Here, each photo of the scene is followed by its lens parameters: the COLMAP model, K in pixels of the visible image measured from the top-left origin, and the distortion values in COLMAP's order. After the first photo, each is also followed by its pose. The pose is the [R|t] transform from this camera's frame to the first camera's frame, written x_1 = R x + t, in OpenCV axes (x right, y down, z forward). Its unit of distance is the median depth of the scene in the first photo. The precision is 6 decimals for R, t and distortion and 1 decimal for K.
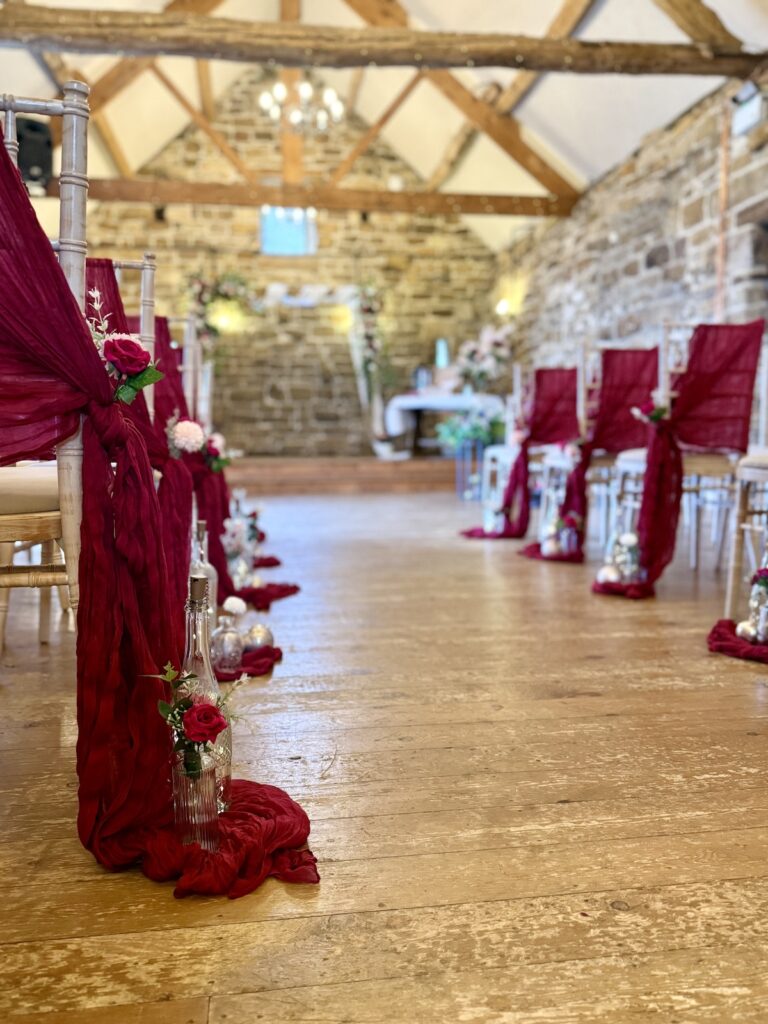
lens RADIAL K [[791.9, 0, 389.2], [0, 791.9, 520.2], [0, 0, 1]] dist [-0.013470, -0.018218]
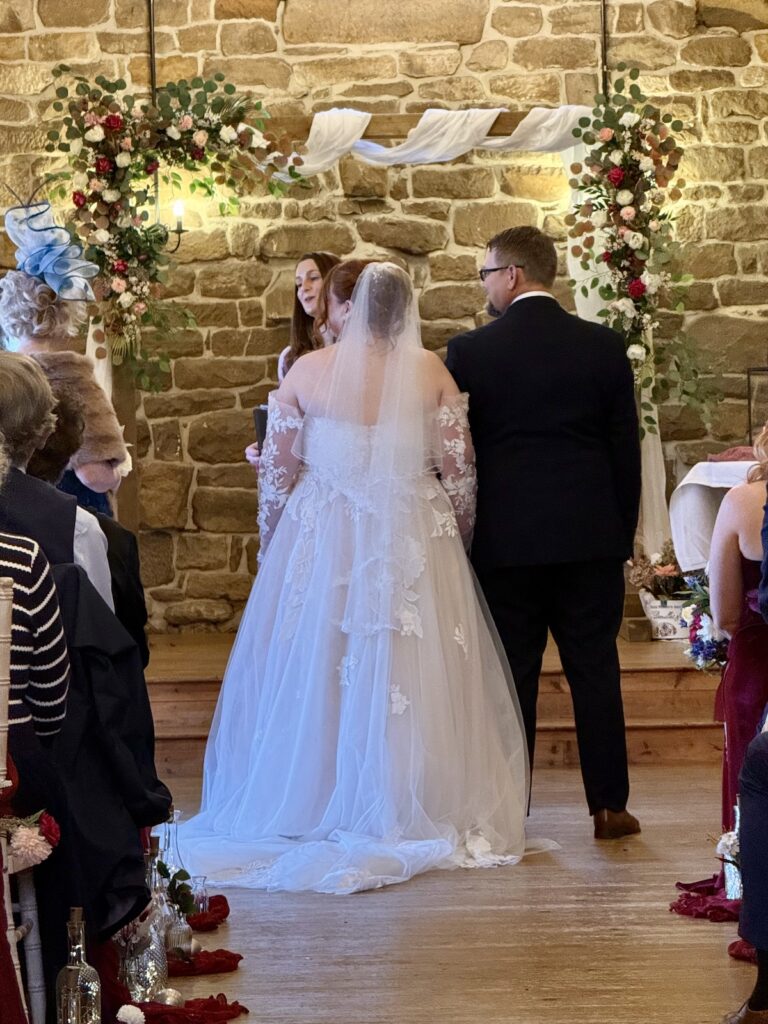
lens RADIAL K [[3697.6, 0, 382.9], [0, 3697.6, 510.2], [0, 0, 1]] dist [0.121875, 0.000000]
pose [[0.987039, -0.004932, -0.160407, 0.113756], [-0.007446, 0.997044, -0.076475, -0.017643], [0.160310, 0.076679, 0.984084, -0.455508]]
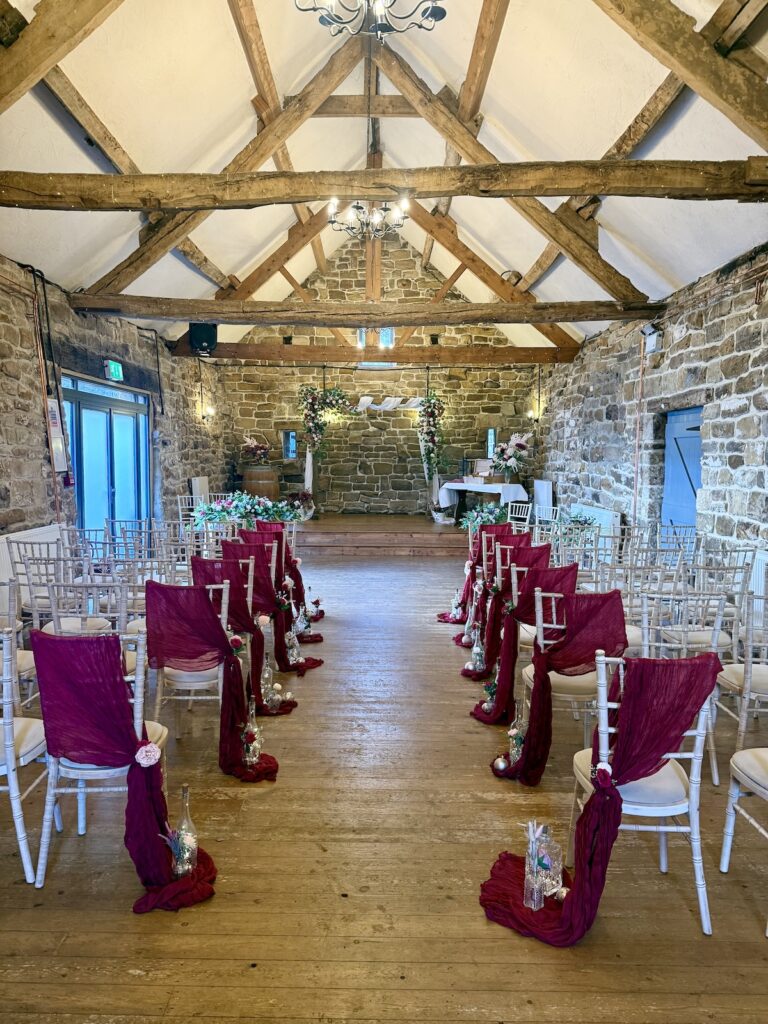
lens RADIAL K [[709.0, 0, 386.9], [0, 709.0, 515.3], [0, 0, 1]] dist [0.005211, -0.032769]
pose [[0.988122, 0.038864, -0.148675, 0.086465], [-0.039611, 0.999213, -0.002061, -0.082738], [0.148478, 0.007926, 0.988884, -0.226454]]
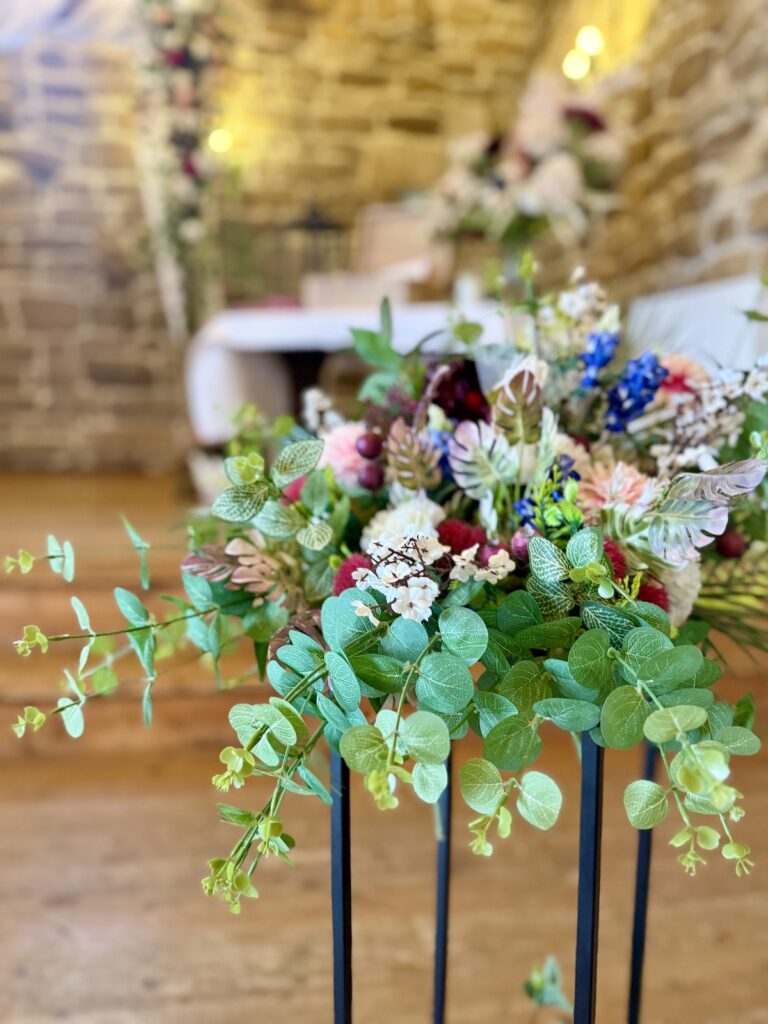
lens RADIAL K [[791.9, 0, 387.3], [0, 791.9, 510.7], [0, 0, 1]] dist [-0.013470, -0.018218]
pose [[0.999706, 0.024148, -0.002036, 0.065151], [-0.024033, 0.998706, 0.044818, -0.089474], [0.003116, -0.044756, 0.998993, 0.645796]]
